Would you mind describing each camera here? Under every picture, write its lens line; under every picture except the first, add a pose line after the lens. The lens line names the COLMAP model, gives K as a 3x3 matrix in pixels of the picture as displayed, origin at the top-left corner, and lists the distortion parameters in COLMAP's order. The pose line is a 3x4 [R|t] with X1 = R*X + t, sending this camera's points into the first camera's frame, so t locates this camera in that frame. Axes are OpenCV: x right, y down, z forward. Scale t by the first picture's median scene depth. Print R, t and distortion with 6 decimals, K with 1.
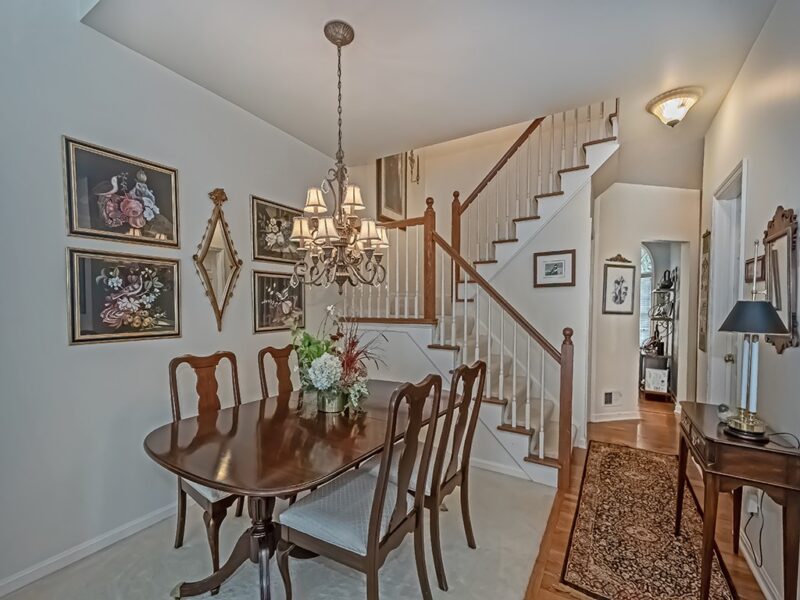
lens RADIAL K [[350.5, 0, 404.5], [0, 350.5, 319.1], [0, 0, 1]] dist [0.015865, 0.000260]
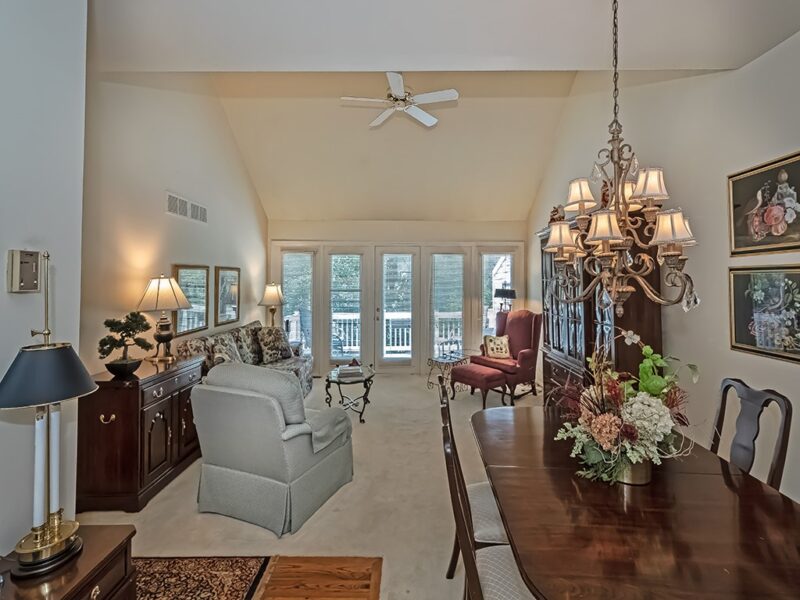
lens RADIAL K [[375.4, 0, 401.1], [0, 375.4, 283.5], [0, 0, 1]] dist [0.004080, 0.000597]
pose [[-0.862029, -0.002525, -0.506853, 0.454410], [-0.022304, 0.999208, 0.032956, -0.117761], [0.506368, 0.039714, -0.861403, 1.090145]]
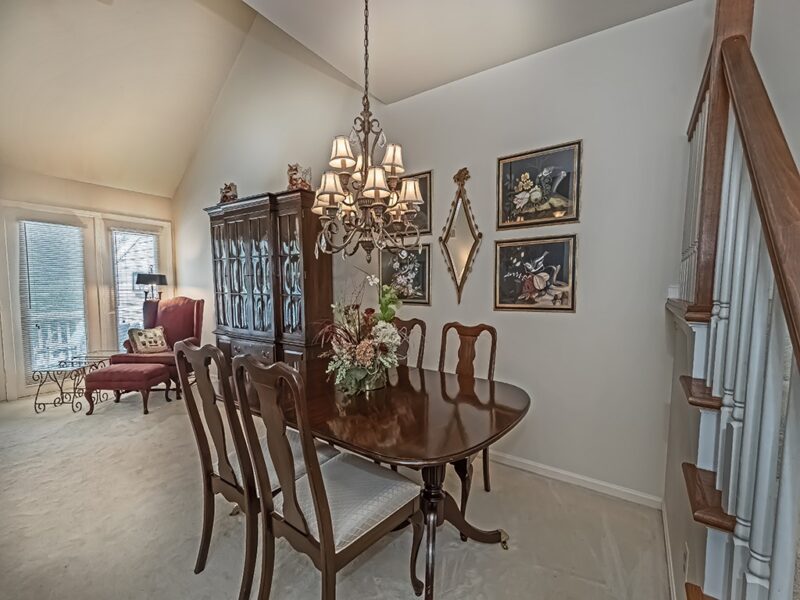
lens RADIAL K [[350.5, 0, 404.5], [0, 350.5, 319.1], [0, 0, 1]] dist [0.015865, 0.000260]
pose [[-0.053887, 0.092720, -0.994233, 0.553483], [-0.038426, 0.994750, 0.094851, -0.014534], [0.997807, 0.043315, -0.050042, 0.873086]]
